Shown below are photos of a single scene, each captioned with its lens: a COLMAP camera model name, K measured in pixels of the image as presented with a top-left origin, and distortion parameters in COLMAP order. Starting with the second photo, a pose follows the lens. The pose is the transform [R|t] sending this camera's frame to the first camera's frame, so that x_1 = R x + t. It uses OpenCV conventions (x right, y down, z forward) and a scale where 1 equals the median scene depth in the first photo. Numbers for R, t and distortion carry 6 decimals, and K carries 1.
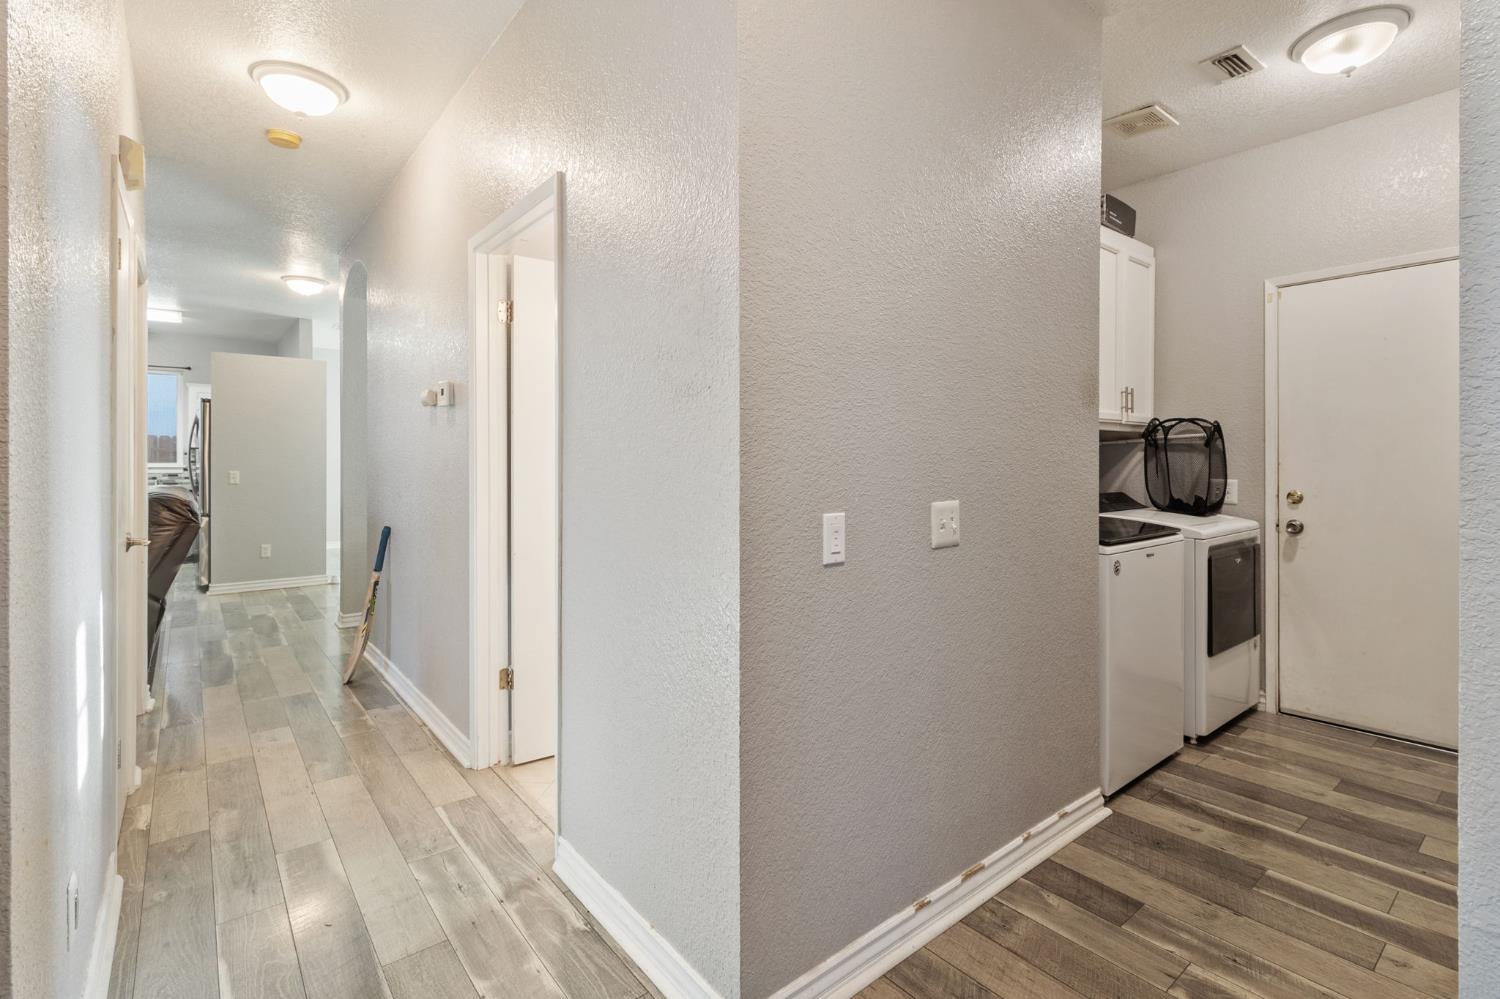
lens RADIAL K [[704.4, 0, 754.0], [0, 704.4, 458.8], [0, 0, 1]] dist [0.005103, 0.000495]
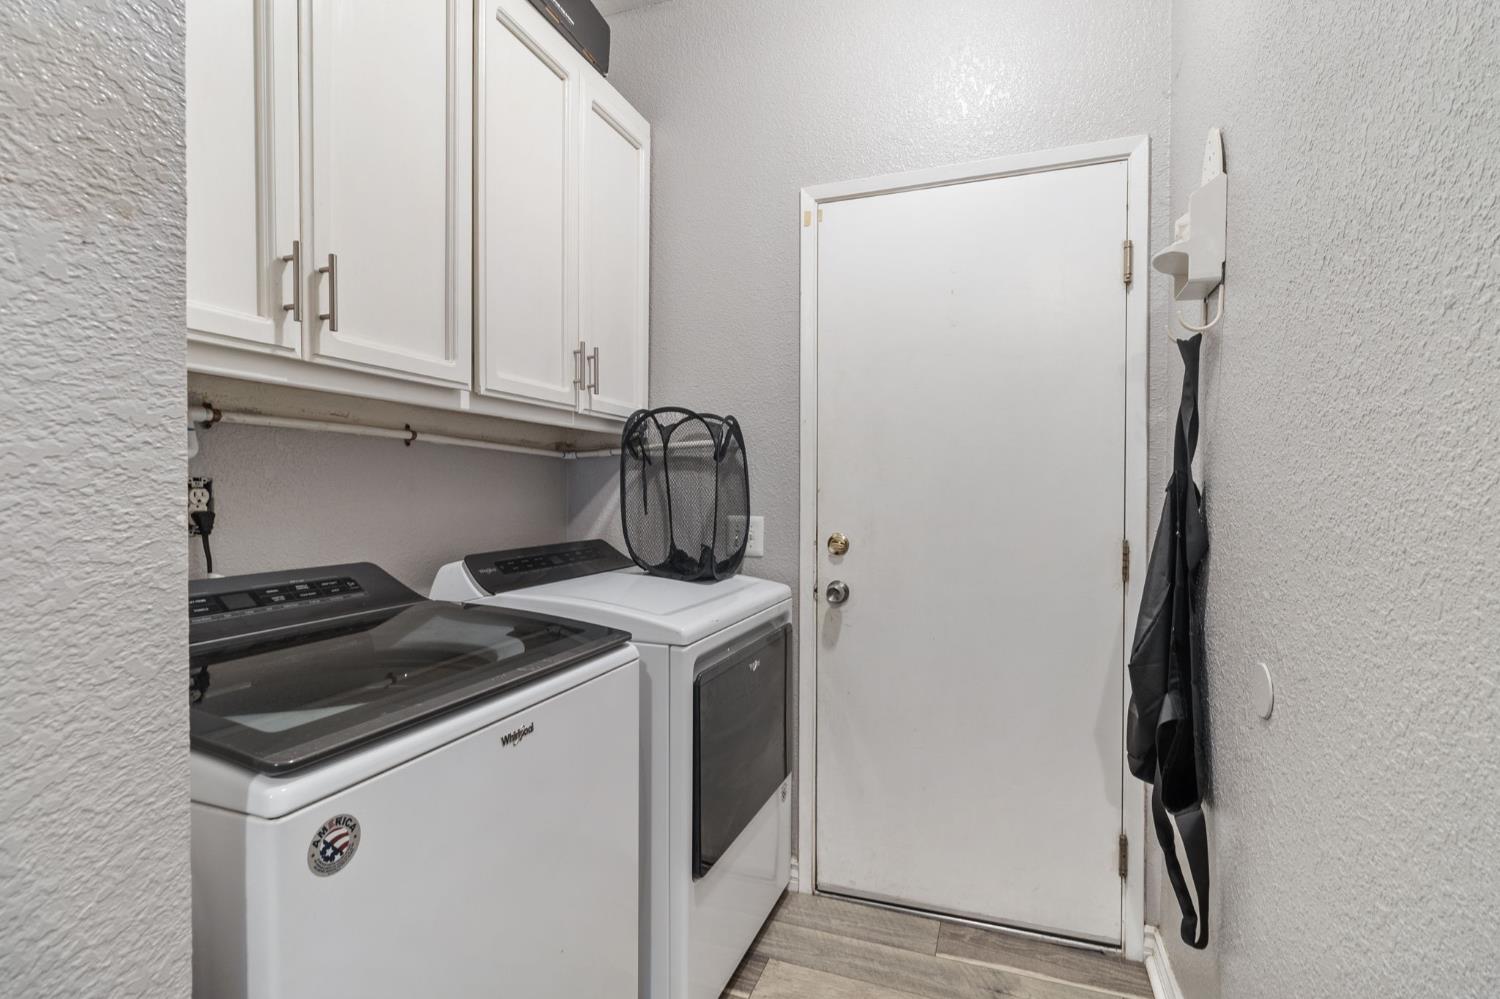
lens RADIAL K [[699.5, 0, 760.4], [0, 699.5, 494.4], [0, 0, 1]] dist [0.000809, 0.000025]
pose [[0.859402, 0.001483, 0.511299, 0.383791], [-0.004626, 0.999977, 0.004876, 0.007737], [-0.511280, -0.006556, 0.859389, 0.496072]]
